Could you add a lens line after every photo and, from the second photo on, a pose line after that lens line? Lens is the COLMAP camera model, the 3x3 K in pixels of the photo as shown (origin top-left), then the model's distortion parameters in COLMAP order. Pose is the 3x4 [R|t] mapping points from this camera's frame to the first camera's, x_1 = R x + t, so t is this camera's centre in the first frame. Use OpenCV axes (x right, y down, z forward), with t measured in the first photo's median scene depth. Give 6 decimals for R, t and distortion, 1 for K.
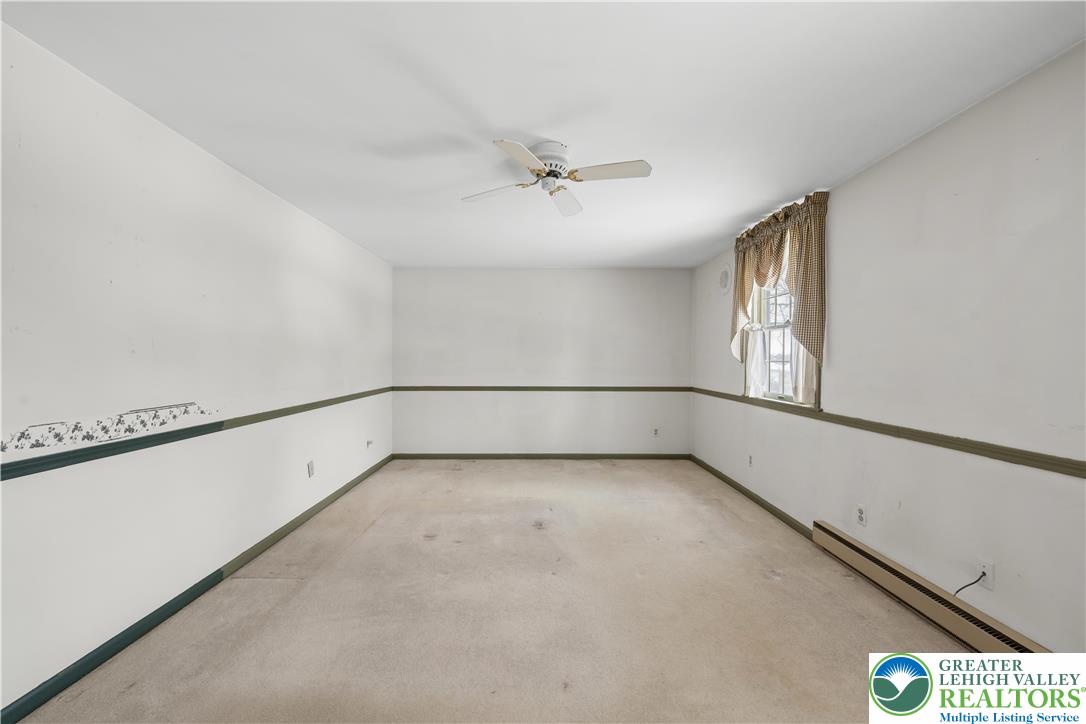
lens RADIAL K [[444.0, 0, 542.5], [0, 444.0, 353.8], [0, 0, 1]] dist [-0.000866, -0.000130]
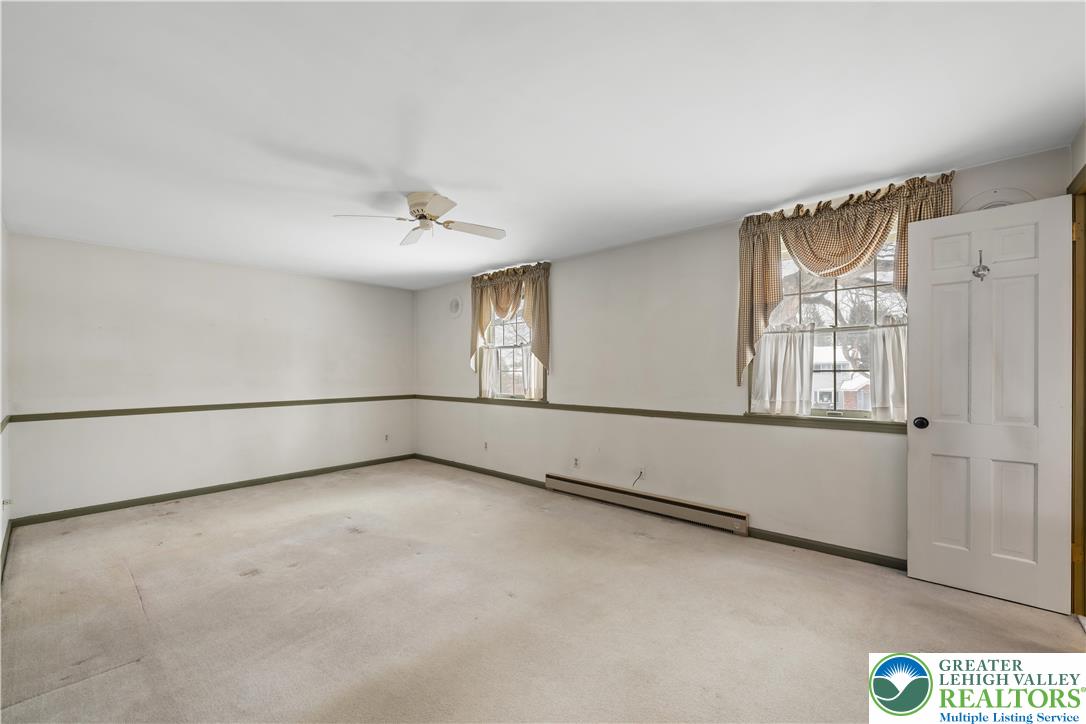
lens RADIAL K [[440.5, 0, 548.9], [0, 440.5, 358.7], [0, 0, 1]] dist [-0.000324, -0.000134]
pose [[0.666548, 0.012288, 0.745361, -0.477422], [-0.000768, 0.999875, -0.015797, -0.000853], [-0.745462, 0.009957, 0.666474, -0.029371]]
